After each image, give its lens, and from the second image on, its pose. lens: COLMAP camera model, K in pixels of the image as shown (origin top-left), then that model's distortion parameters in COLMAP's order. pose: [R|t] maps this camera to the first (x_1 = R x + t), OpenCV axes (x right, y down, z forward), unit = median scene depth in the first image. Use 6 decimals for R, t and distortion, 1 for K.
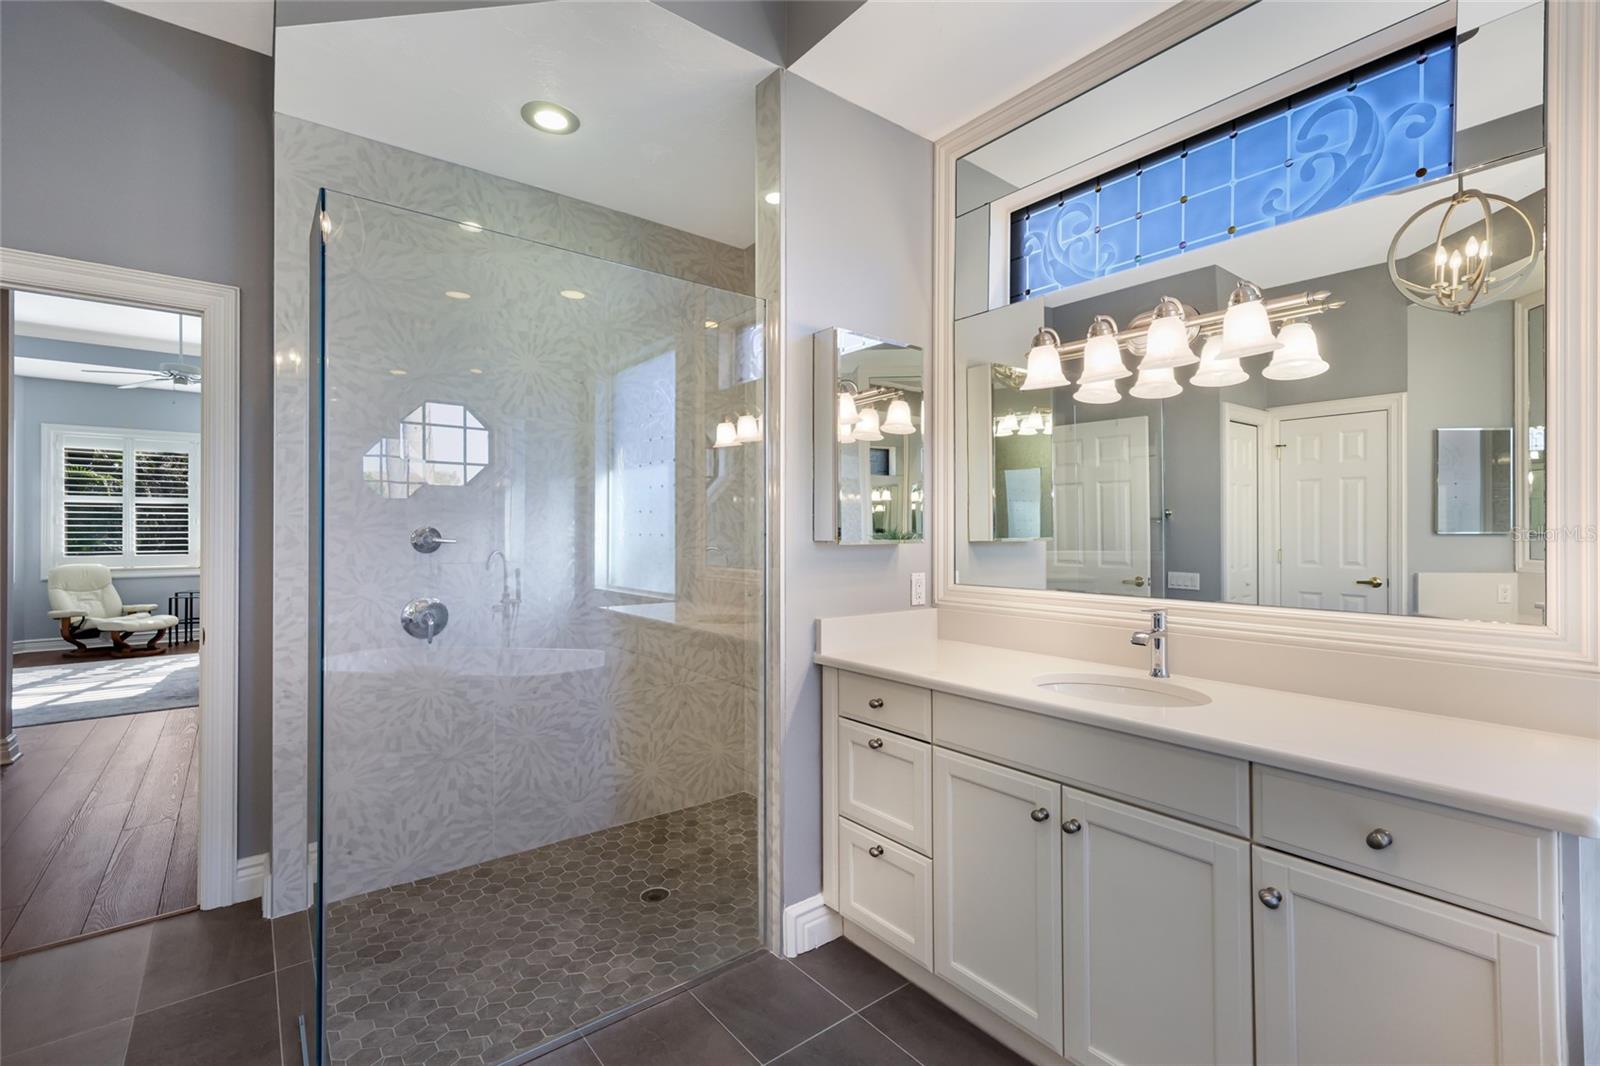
lens RADIAL K [[713.1, 0, 806.9], [0, 713.1, 531.8], [0, 0, 1]] dist [0.008422, 0.000744]
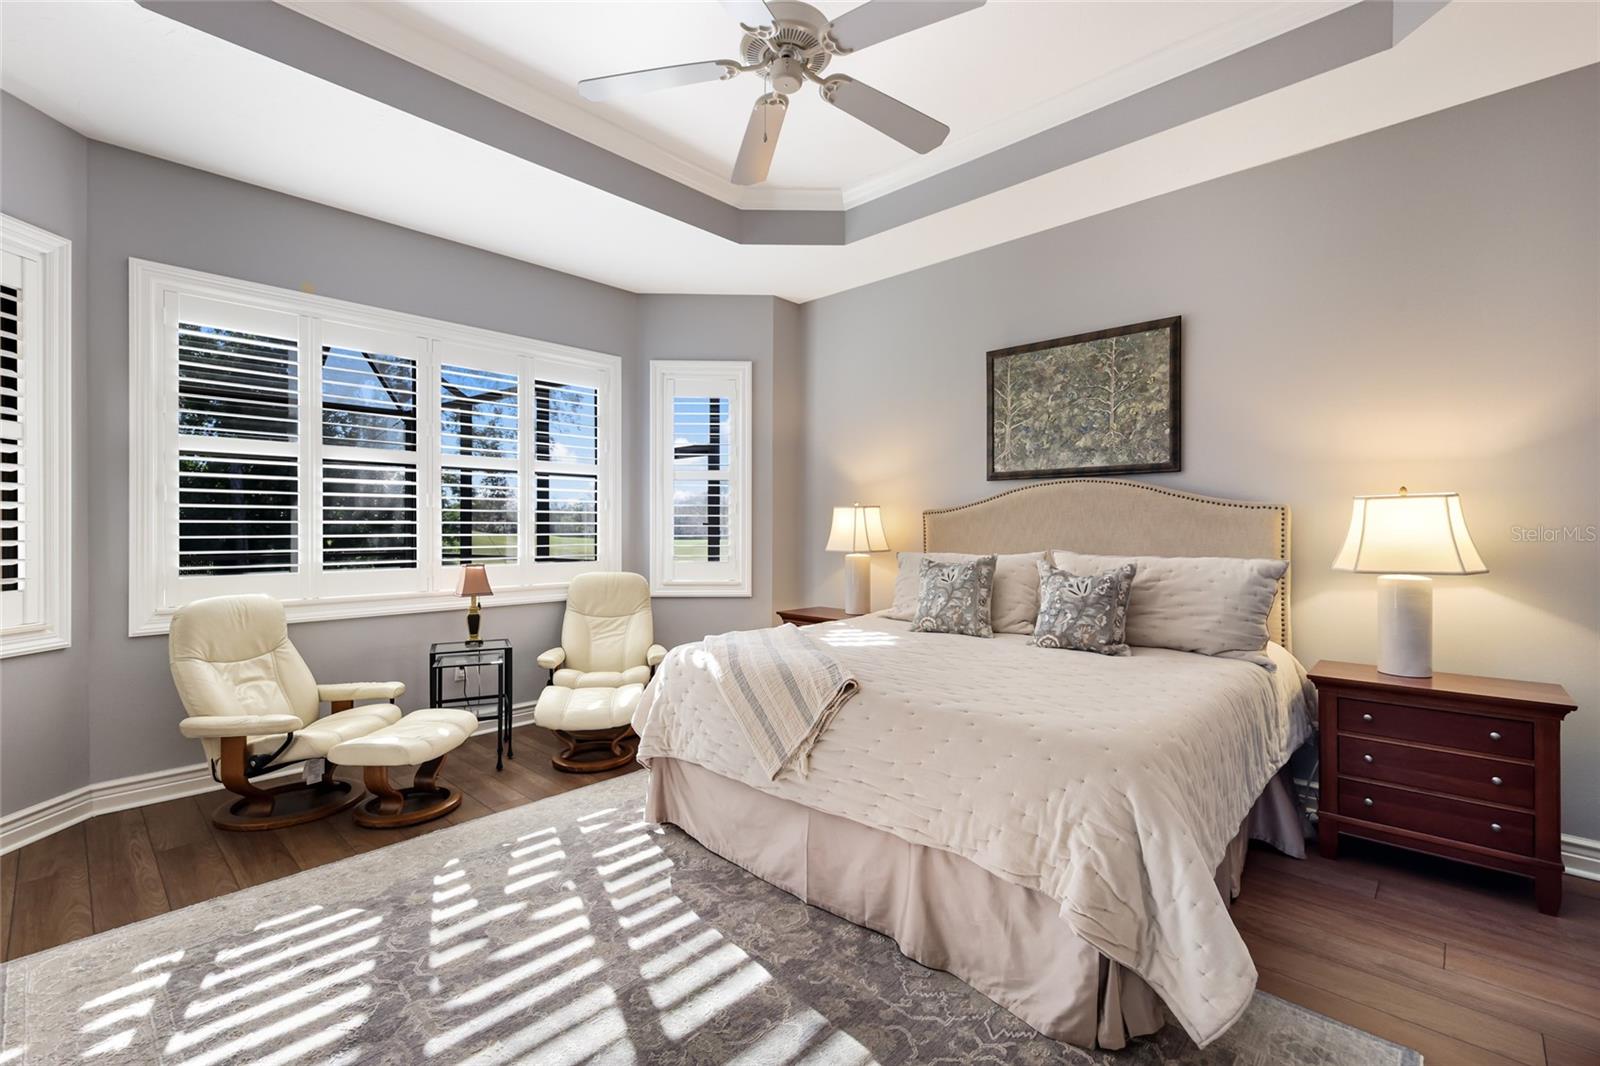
lens RADIAL K [[699.6, 0, 795.5], [0, 699.6, 525.3], [0, 0, 1]] dist [0.004991, 0.000812]
pose [[0.991318, -0.004179, 0.131417, -0.721439], [0.005264, 0.999955, -0.007911, 0.008429], [-0.131378, 0.008534, 0.991296, 0.538175]]
